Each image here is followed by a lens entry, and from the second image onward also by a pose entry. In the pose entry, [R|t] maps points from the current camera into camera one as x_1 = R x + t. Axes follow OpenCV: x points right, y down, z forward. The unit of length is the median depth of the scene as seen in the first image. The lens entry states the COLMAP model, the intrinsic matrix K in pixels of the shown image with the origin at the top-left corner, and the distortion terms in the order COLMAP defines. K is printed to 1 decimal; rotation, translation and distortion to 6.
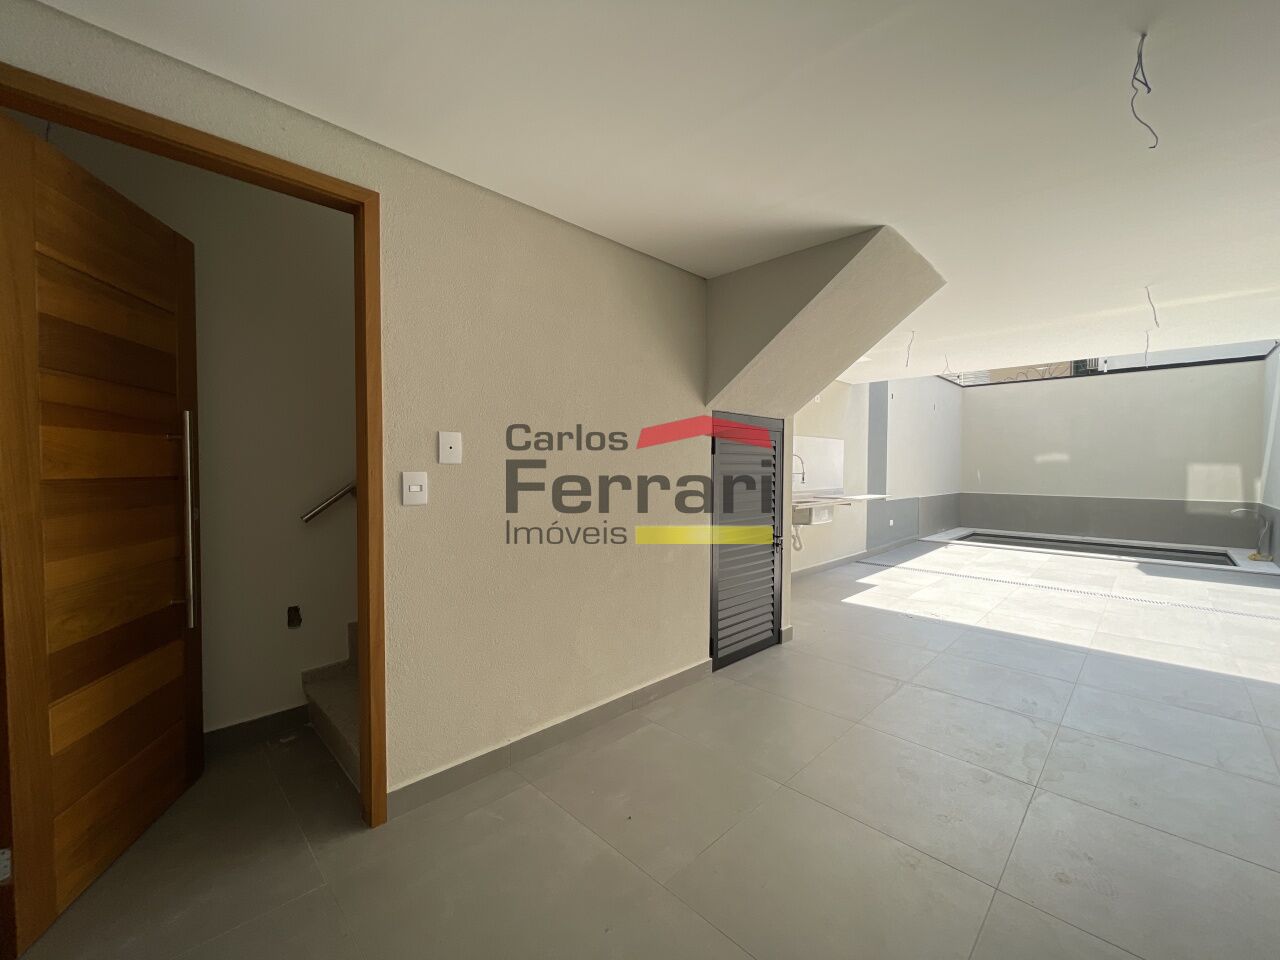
lens RADIAL K [[515.5, 0, 640.0], [0, 515.5, 480.0], [0, 0, 1]] dist [-0.000478, -0.006854]
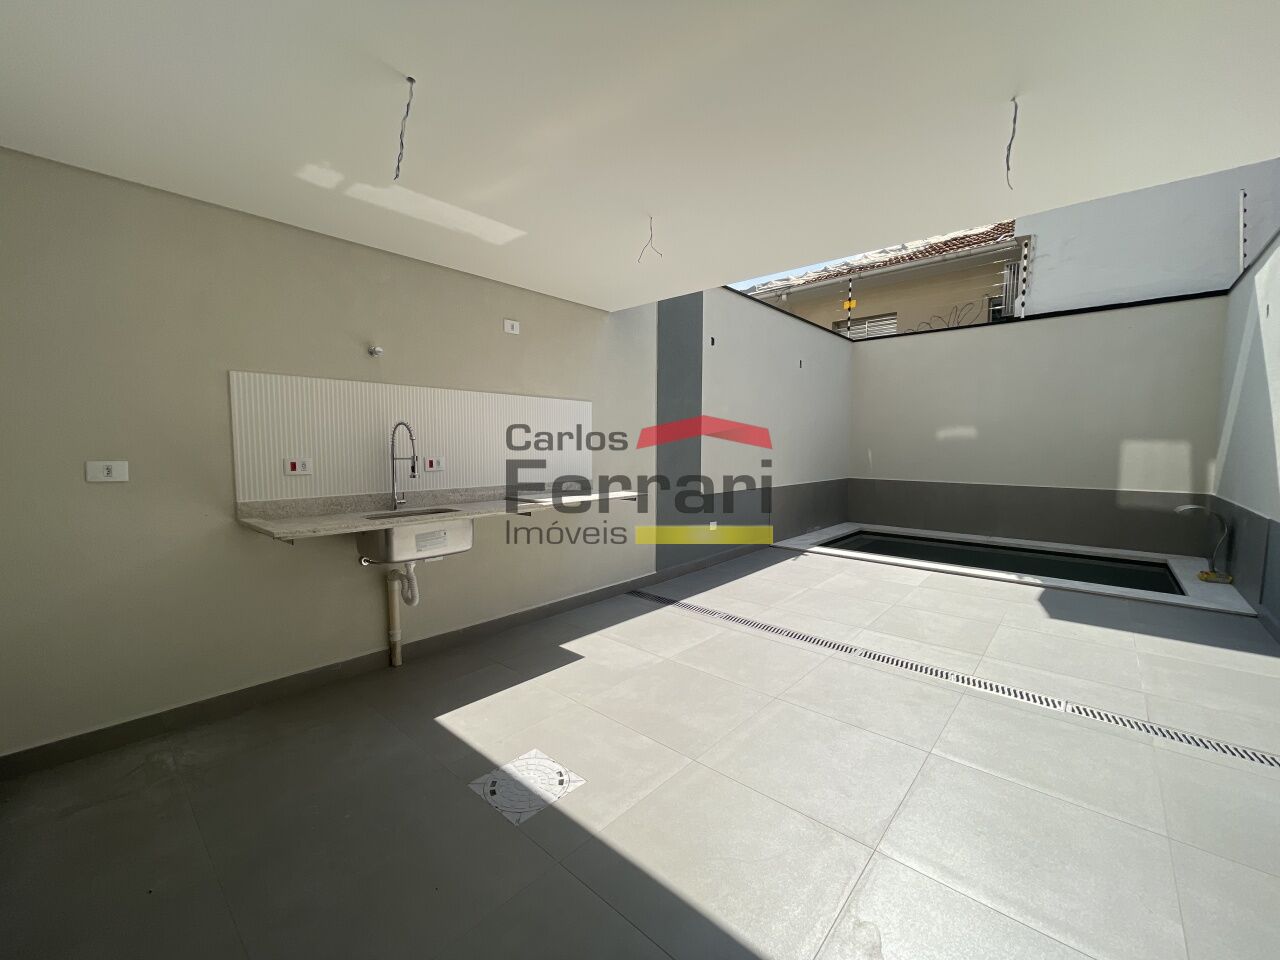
lens RADIAL K [[521.8, 0, 640.0], [0, 521.8, 480.0], [0, 0, 1]] dist [-0.017853, 0.000408]
pose [[0.998038, -0.004956, 0.062413, 0.352083], [0.002289, 0.999084, 0.042729, -0.008854], [-0.062568, -0.042502, 0.997135, 0.318778]]
